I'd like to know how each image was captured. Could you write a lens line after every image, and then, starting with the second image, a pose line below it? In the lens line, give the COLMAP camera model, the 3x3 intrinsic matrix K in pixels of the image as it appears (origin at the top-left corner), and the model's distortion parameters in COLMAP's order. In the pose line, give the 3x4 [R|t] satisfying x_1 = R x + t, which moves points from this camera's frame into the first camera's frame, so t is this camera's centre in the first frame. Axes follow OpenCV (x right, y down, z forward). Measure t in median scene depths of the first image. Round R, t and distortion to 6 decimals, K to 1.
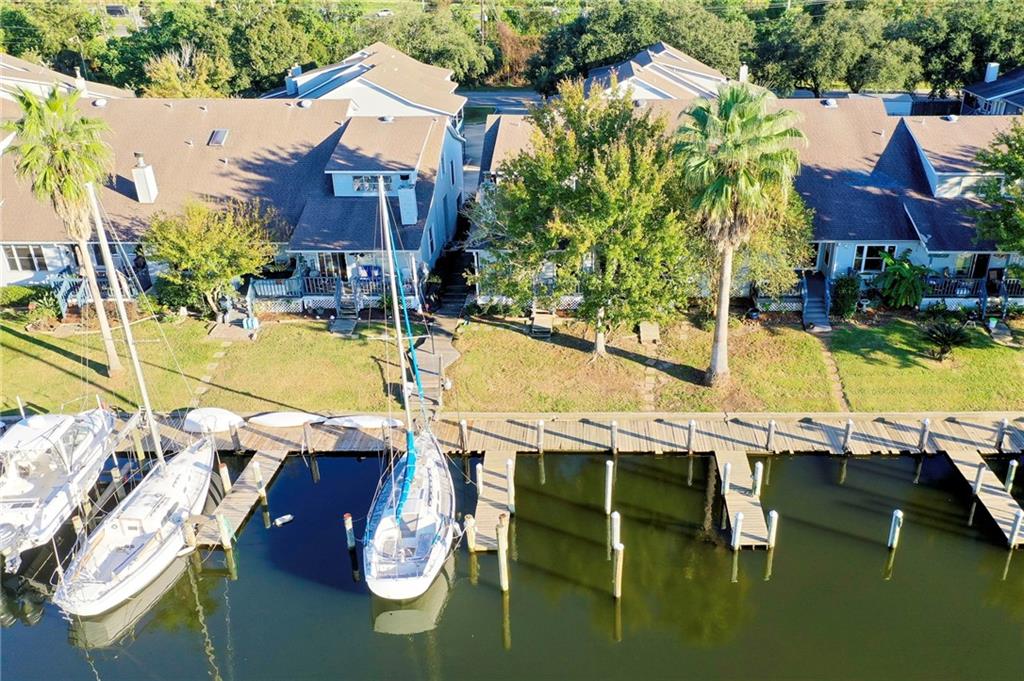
lens RADIAL K [[794.0, 0, 512.0], [0, 794.0, 340.5], [0, 0, 1]] dist [0.002085, 0.003253]
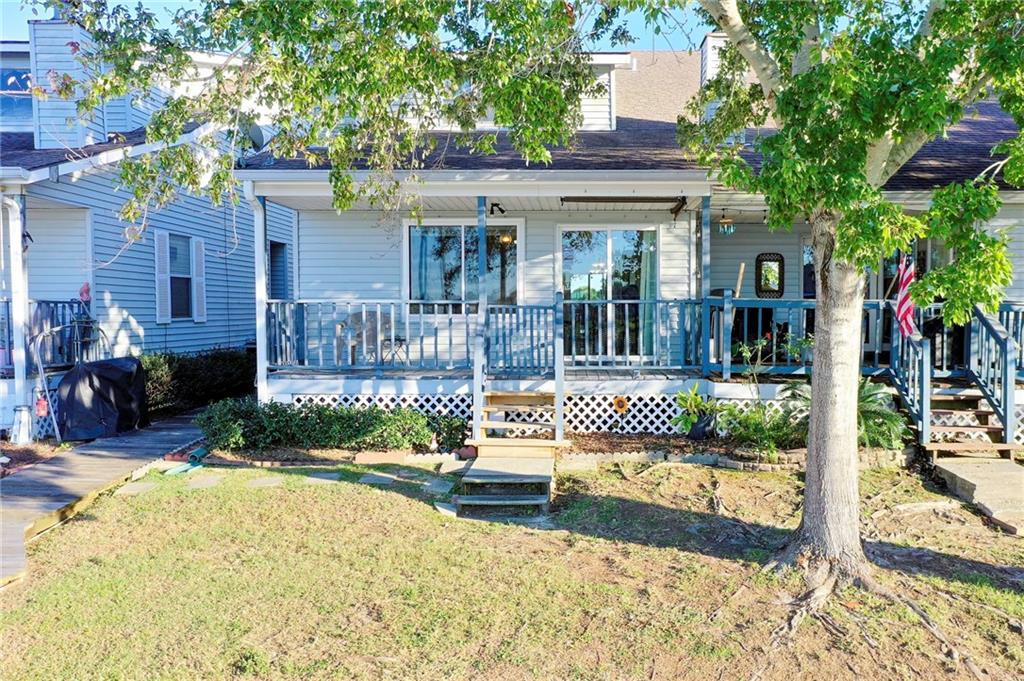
lens RADIAL K [[794.0, 0, 512.0], [0, 794.0, 340.5], [0, 0, 1]] dist [0.002085, 0.003253]
pose [[0.999765, 0.006611, 0.020659, 0.033227], [0.002545, 0.910082, -0.414420, 0.040206], [-0.021541, 0.414376, 0.909851, 0.773198]]
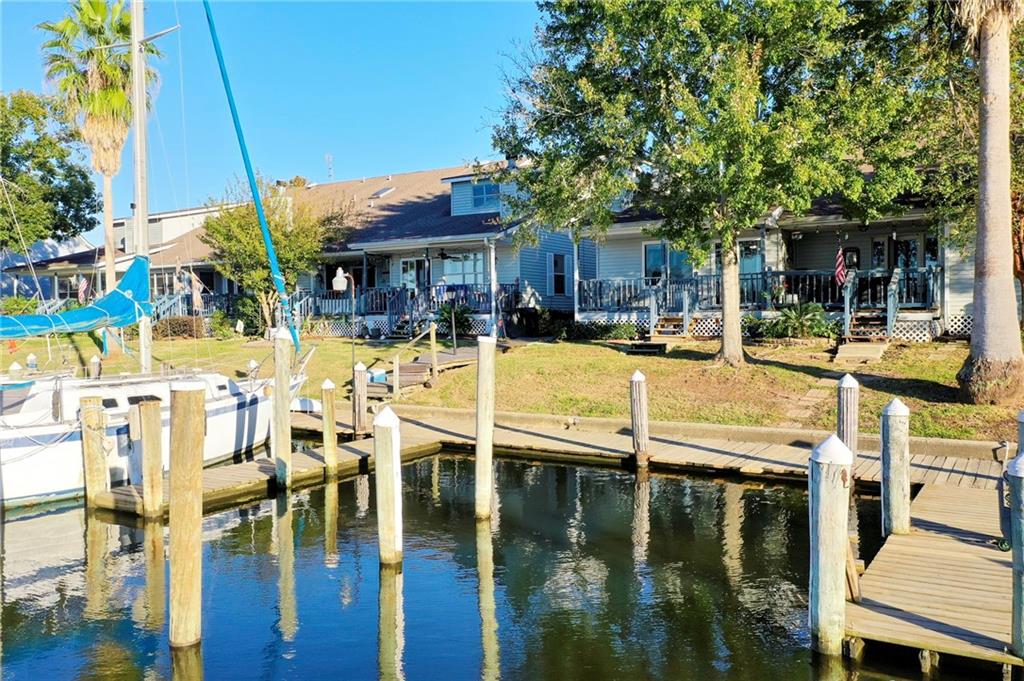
lens RADIAL K [[794.0, 0, 512.0], [0, 794.0, 340.5], [0, 0, 1]] dist [0.002085, 0.003253]
pose [[0.860304, 0.017066, -0.509496, 0.232633], [-0.234267, 0.900892, -0.365393, 0.204769], [0.452765, 0.433707, 0.779039, 0.513839]]
